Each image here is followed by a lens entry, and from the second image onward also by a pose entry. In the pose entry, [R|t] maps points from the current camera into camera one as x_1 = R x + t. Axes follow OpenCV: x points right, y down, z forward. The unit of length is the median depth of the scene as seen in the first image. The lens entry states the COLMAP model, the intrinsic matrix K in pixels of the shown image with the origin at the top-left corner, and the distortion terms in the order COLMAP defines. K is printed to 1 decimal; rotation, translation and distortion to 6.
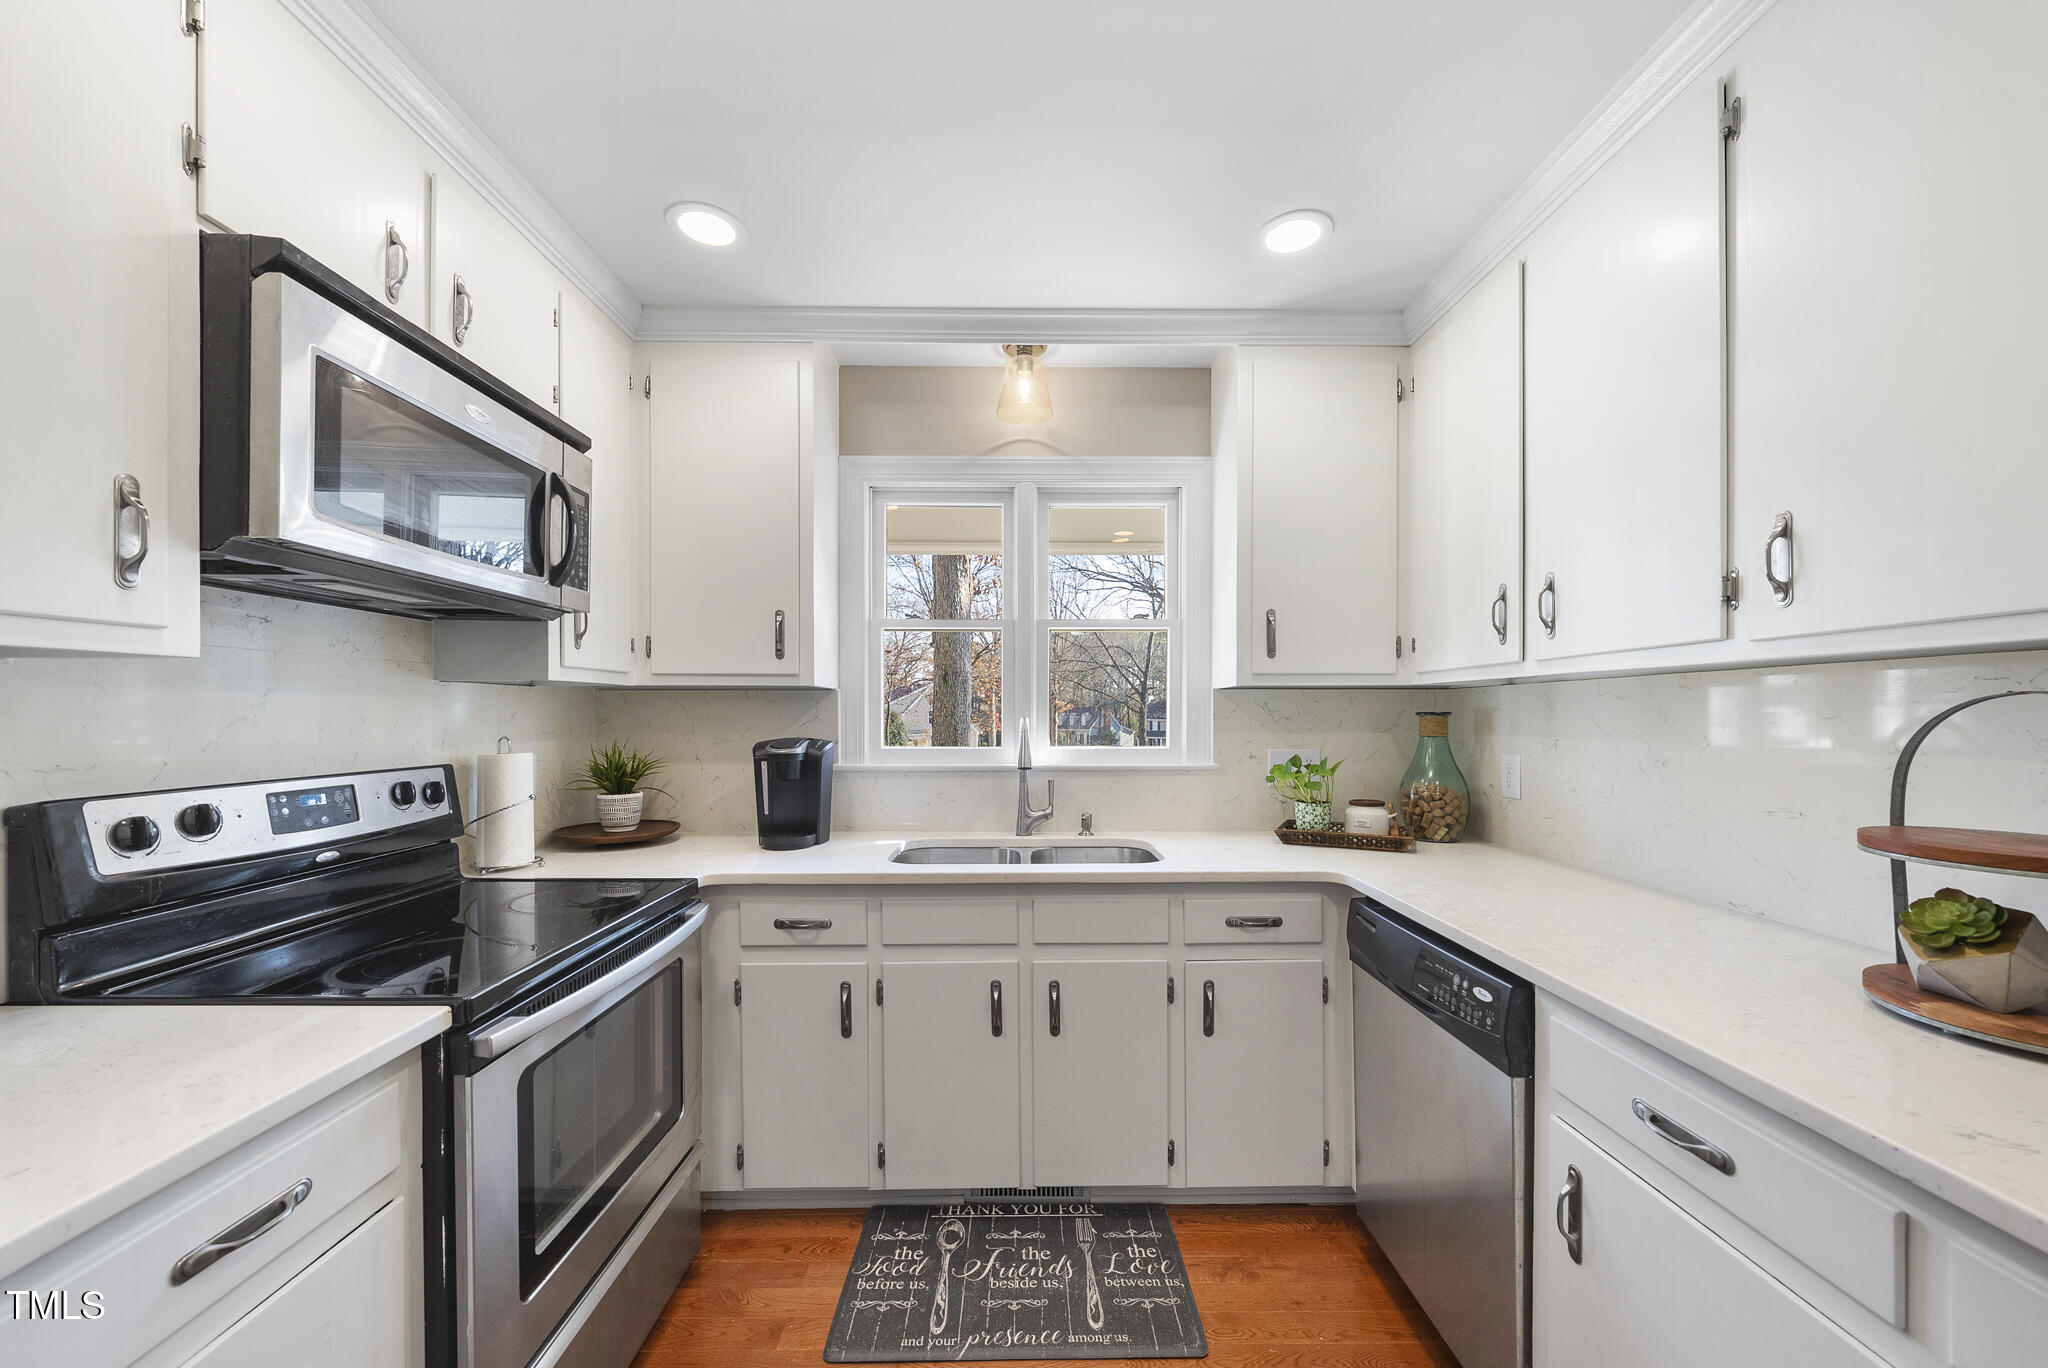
lens RADIAL K [[737.9, 0, 1024.0], [0, 737.9, 684.0], [0, 0, 1]] dist [-0.002292, -0.000013]
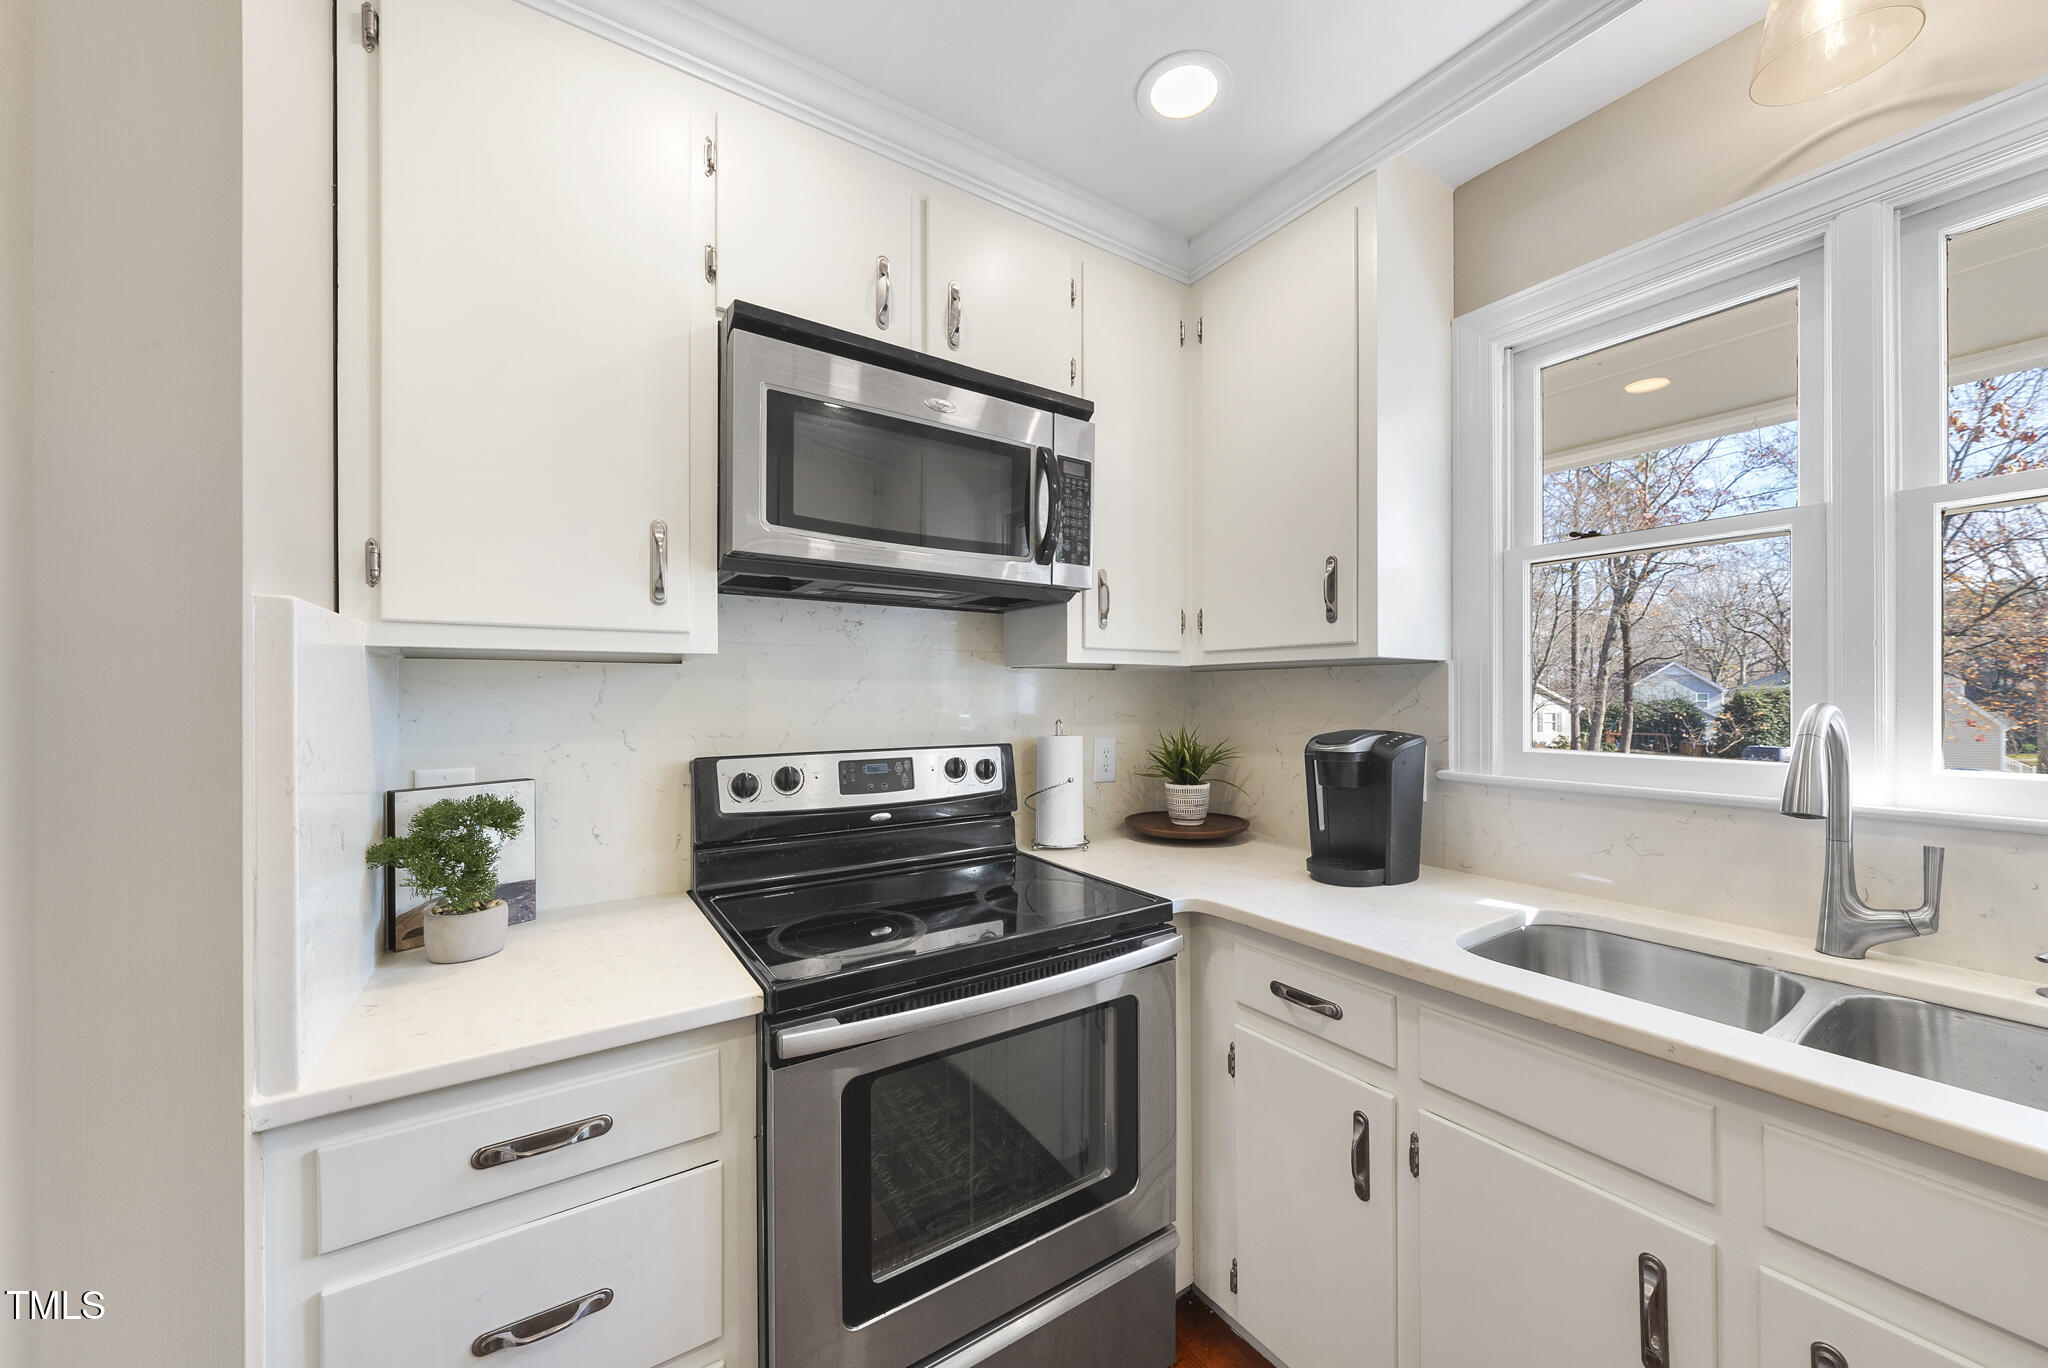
lens RADIAL K [[737.9, 0, 1024.0], [0, 737.9, 684.0], [0, 0, 1]] dist [-0.002292, -0.000013]
pose [[0.552629, -0.015883, -0.833276, 0.137103], [0.034789, 0.999387, 0.004022, 0.016724], [0.832701, -0.031211, 0.552842, 0.407401]]
